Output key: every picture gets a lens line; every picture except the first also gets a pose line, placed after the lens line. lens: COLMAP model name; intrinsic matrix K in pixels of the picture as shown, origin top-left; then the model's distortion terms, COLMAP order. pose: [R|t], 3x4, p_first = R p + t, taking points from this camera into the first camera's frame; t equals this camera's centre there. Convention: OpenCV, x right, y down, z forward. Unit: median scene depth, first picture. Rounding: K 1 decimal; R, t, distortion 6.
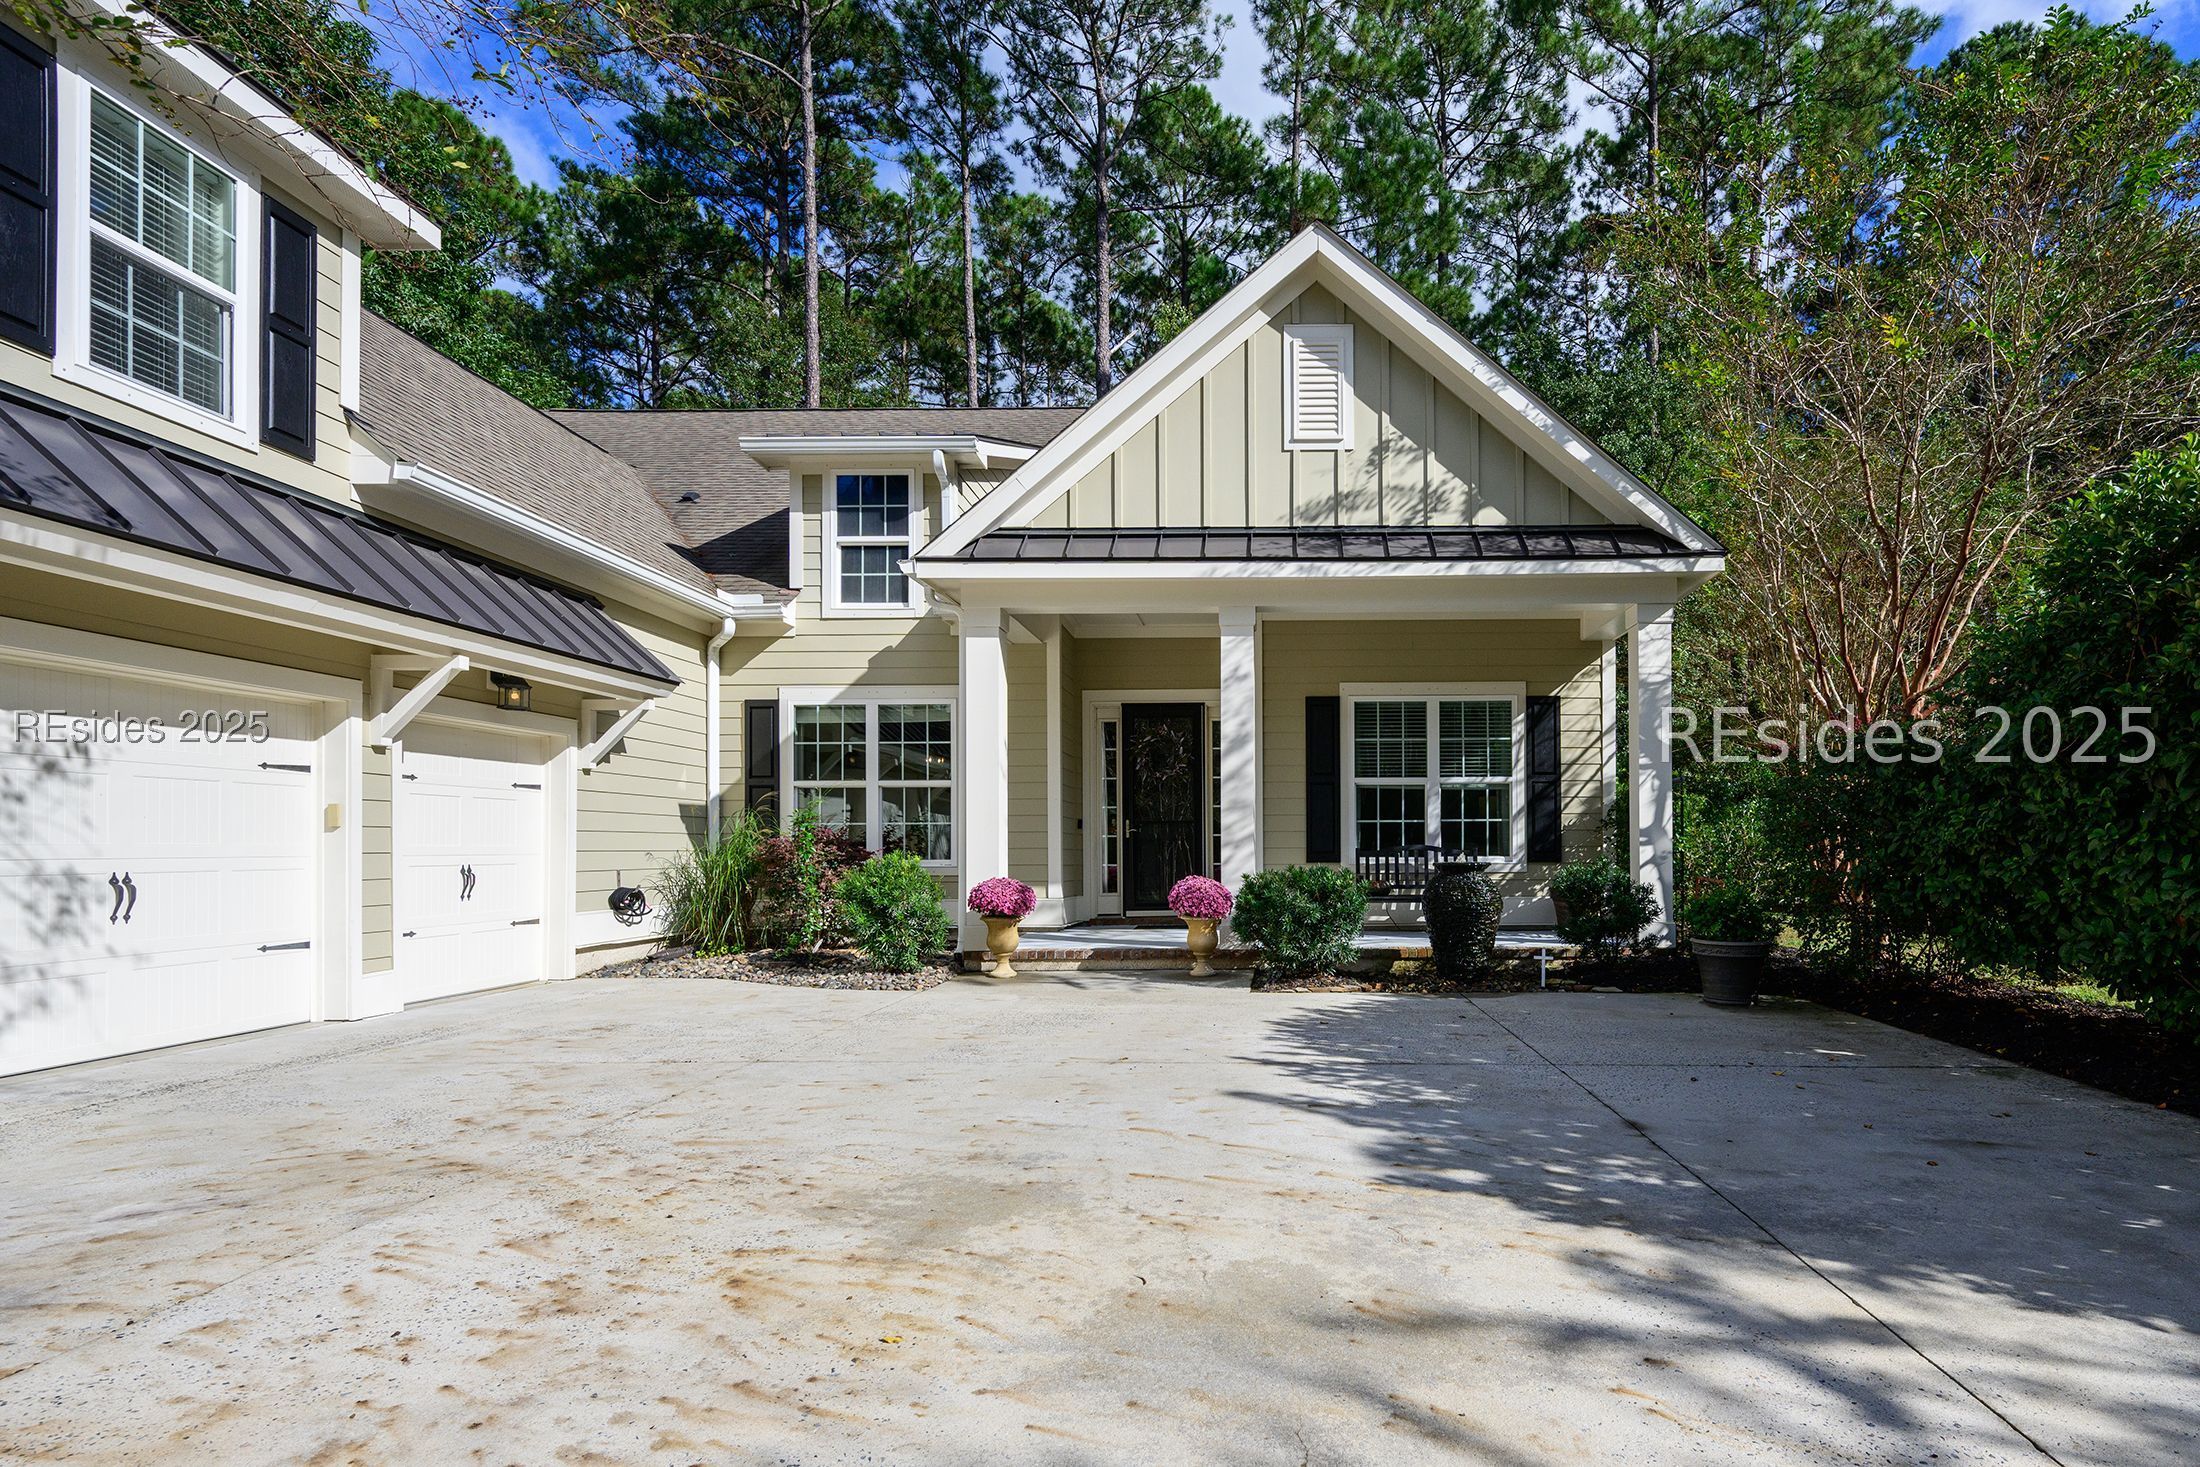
lens RADIAL K [[1044.2, 0, 1277.0], [0, 1044.2, 847.6], [0, 0, 1]] dist [-0.001272, 0.000686]
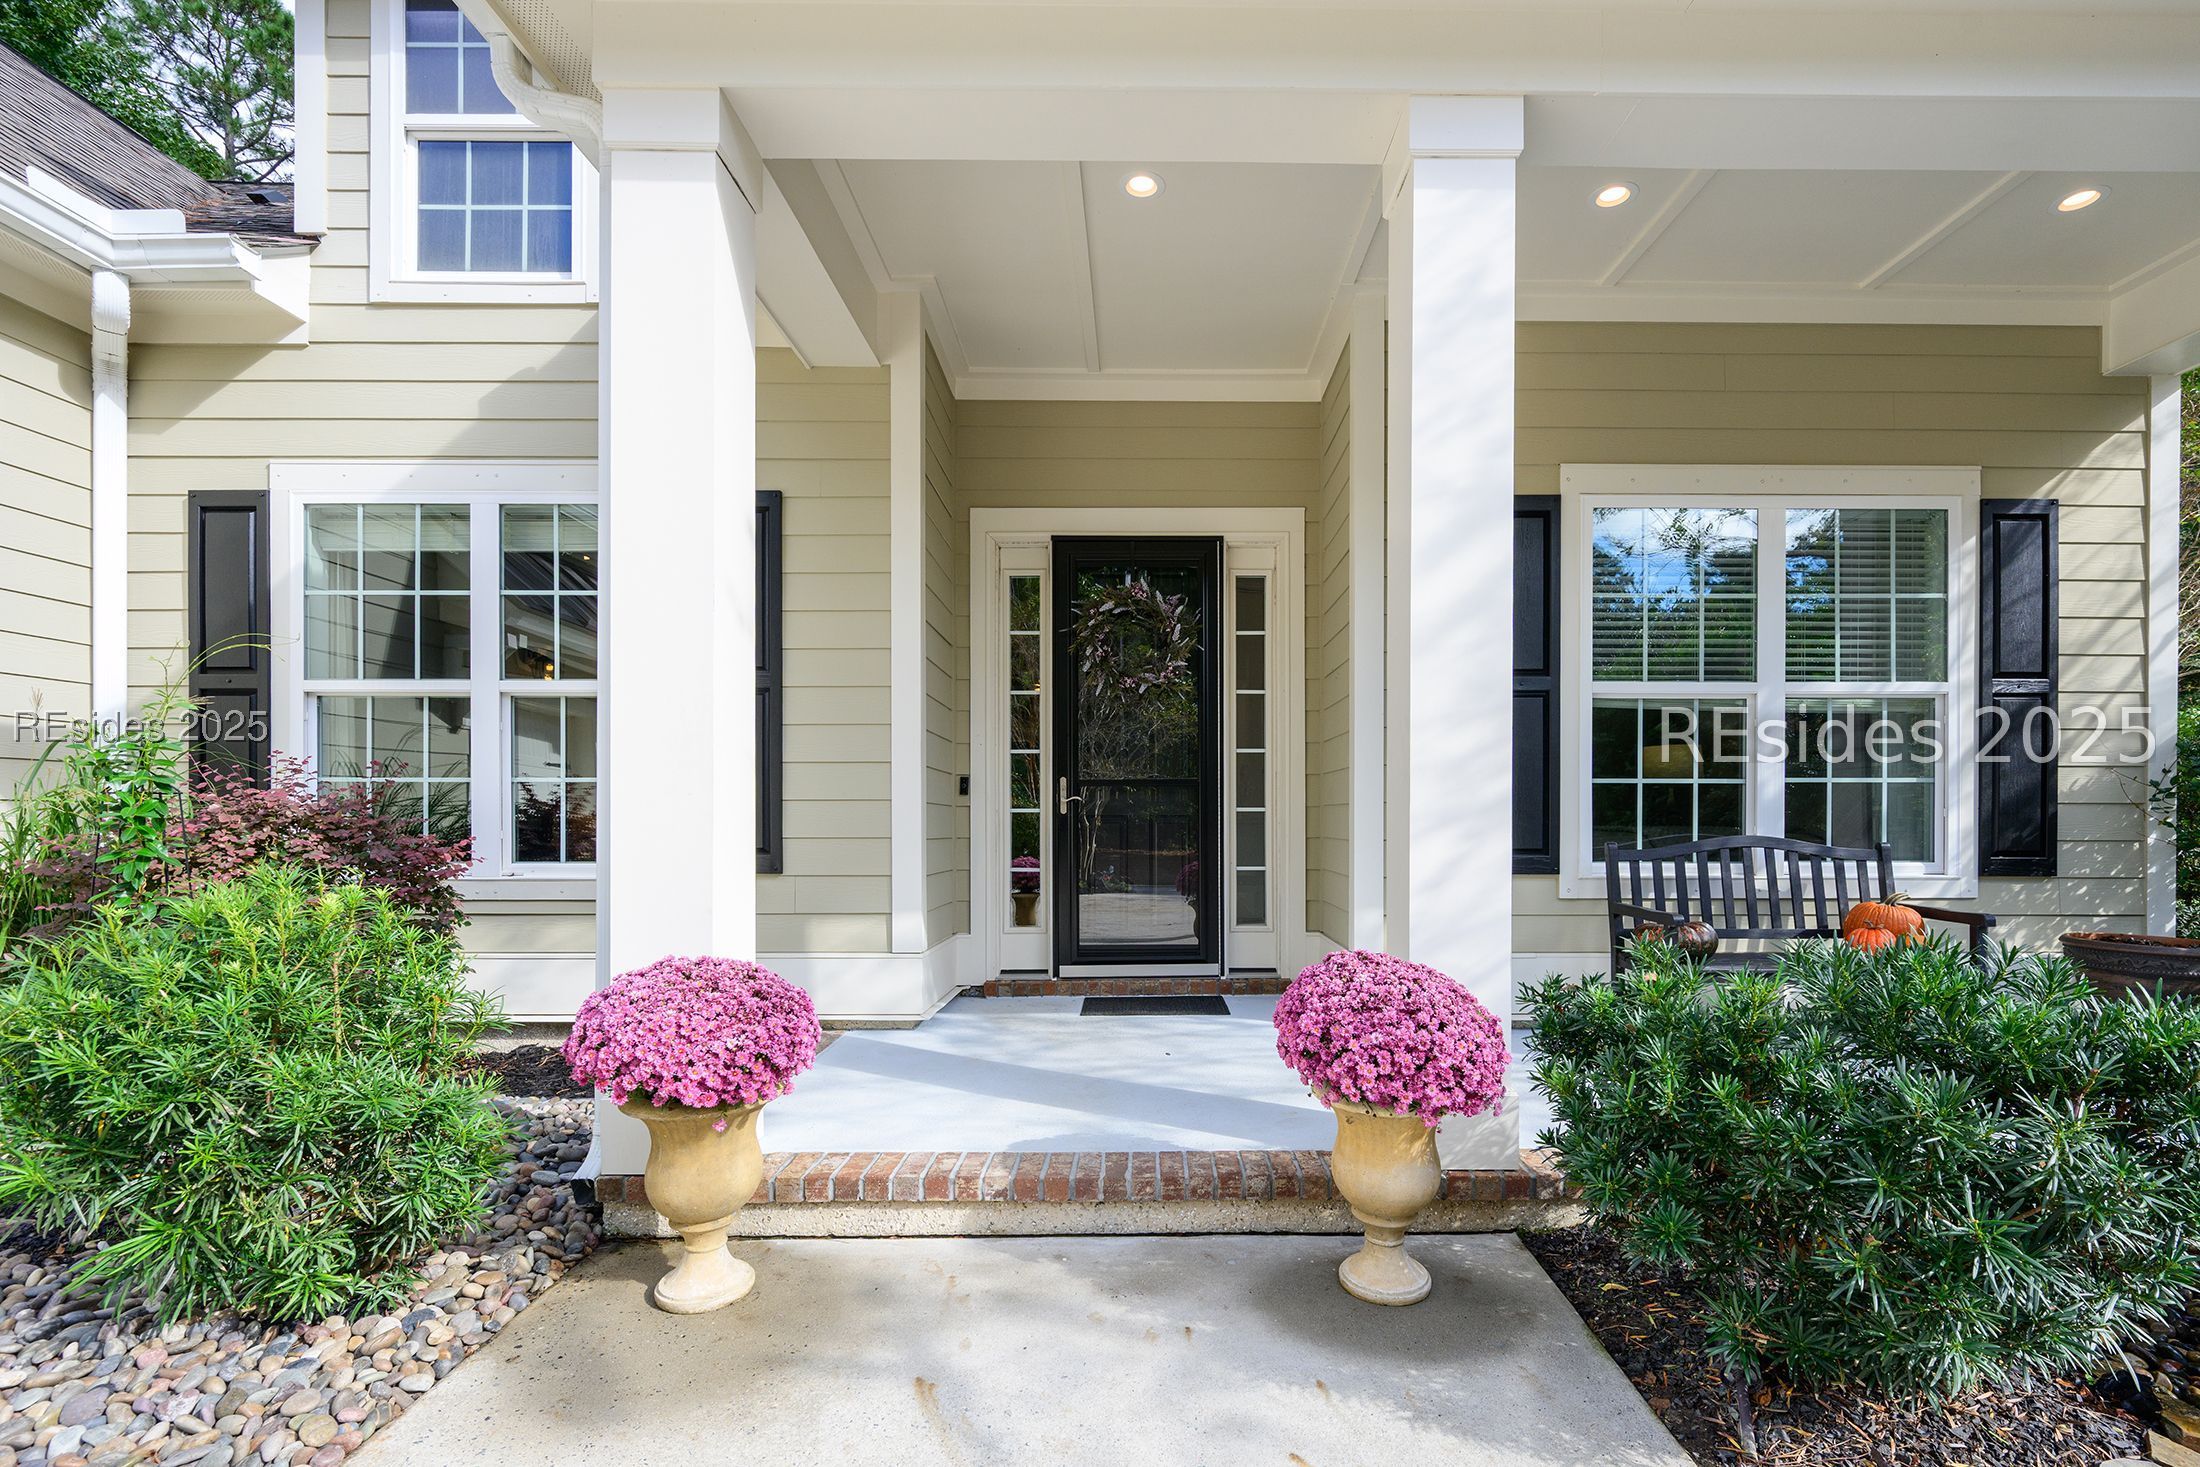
lens RADIAL K [[989.8, 0, 1141.2], [0, 989.8, 819.9], [0, 0, 1]] dist [0.003204, -0.000149]
pose [[0.999978, 0.006200, 0.002266, -0.115417], [-0.006206, 0.999977, 0.002631, -0.008708], [-0.002249, -0.002645, 0.999994, 0.582311]]
